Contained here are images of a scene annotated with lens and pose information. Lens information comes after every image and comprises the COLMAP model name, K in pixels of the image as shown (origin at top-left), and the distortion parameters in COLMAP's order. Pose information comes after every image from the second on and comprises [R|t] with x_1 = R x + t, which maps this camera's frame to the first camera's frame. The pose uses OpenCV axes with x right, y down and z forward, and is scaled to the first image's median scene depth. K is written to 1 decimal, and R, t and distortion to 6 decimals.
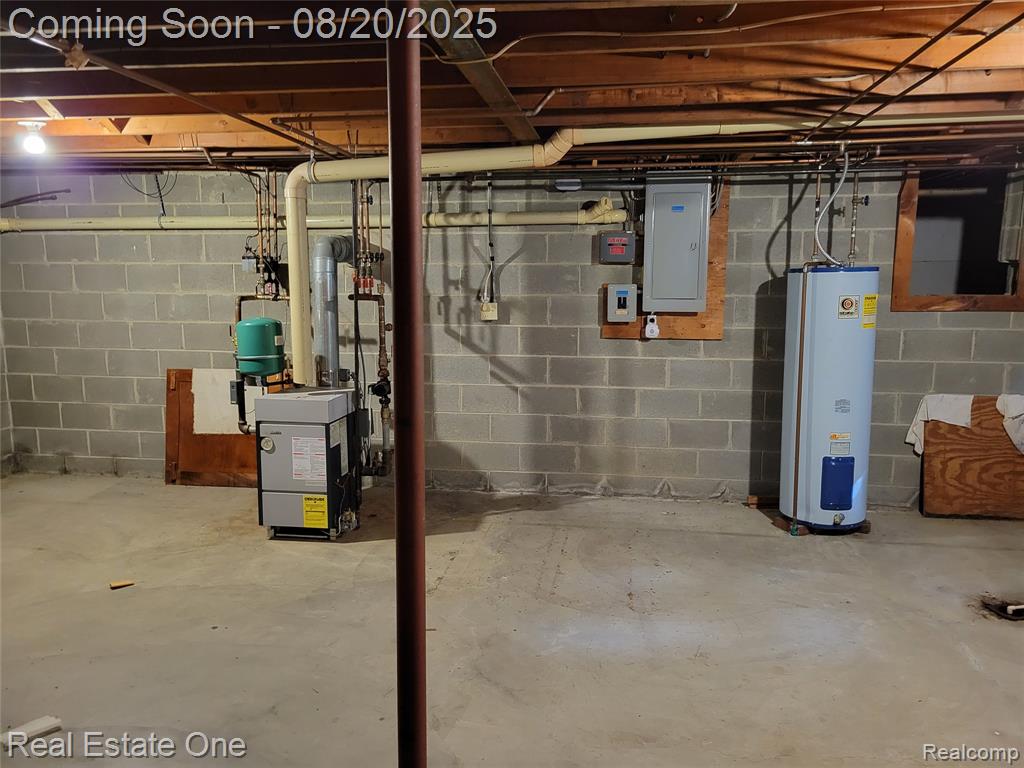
lens RADIAL K [[770.9, 0, 509.4], [0, 770.9, 382.4], [0, 0, 1]] dist [0.044159, -0.006154]
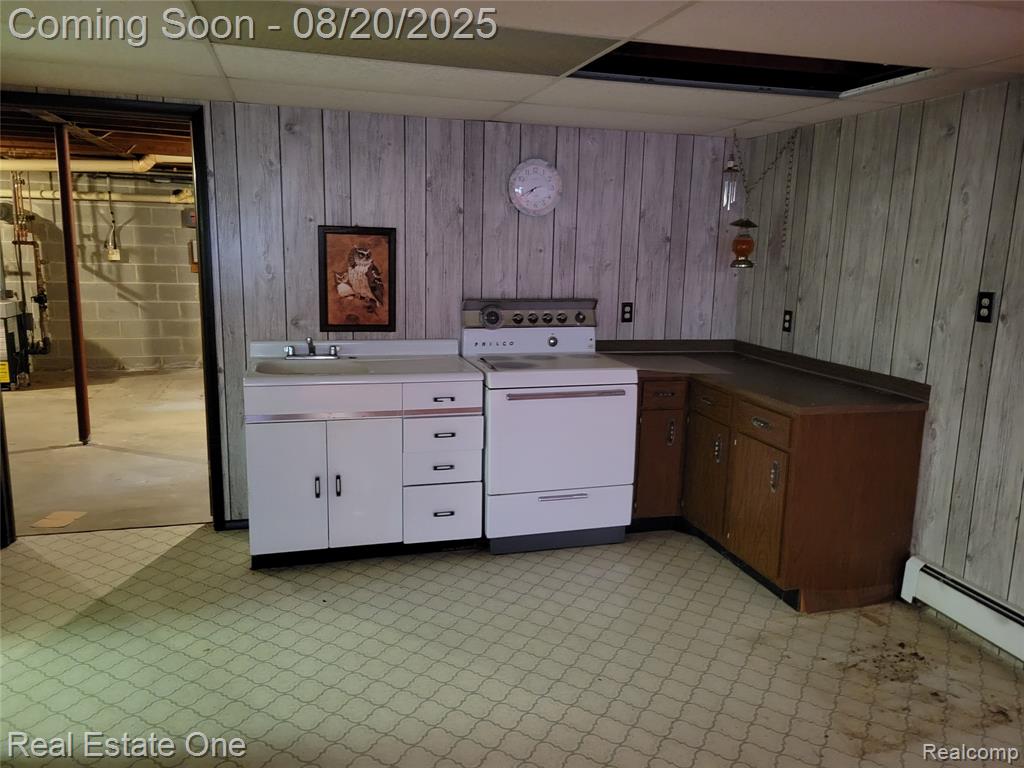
lens RADIAL K [[770.9, 0, 517.0], [0, 770.9, 389.5], [0, 0, 1]] dist [0.044159, -0.006154]
pose [[0.906165, -0.055938, 0.419208, 0.037440], [0.040298, 0.998125, 0.046078, 0.147567], [-0.420999, -0.024861, 0.906720, -0.837604]]
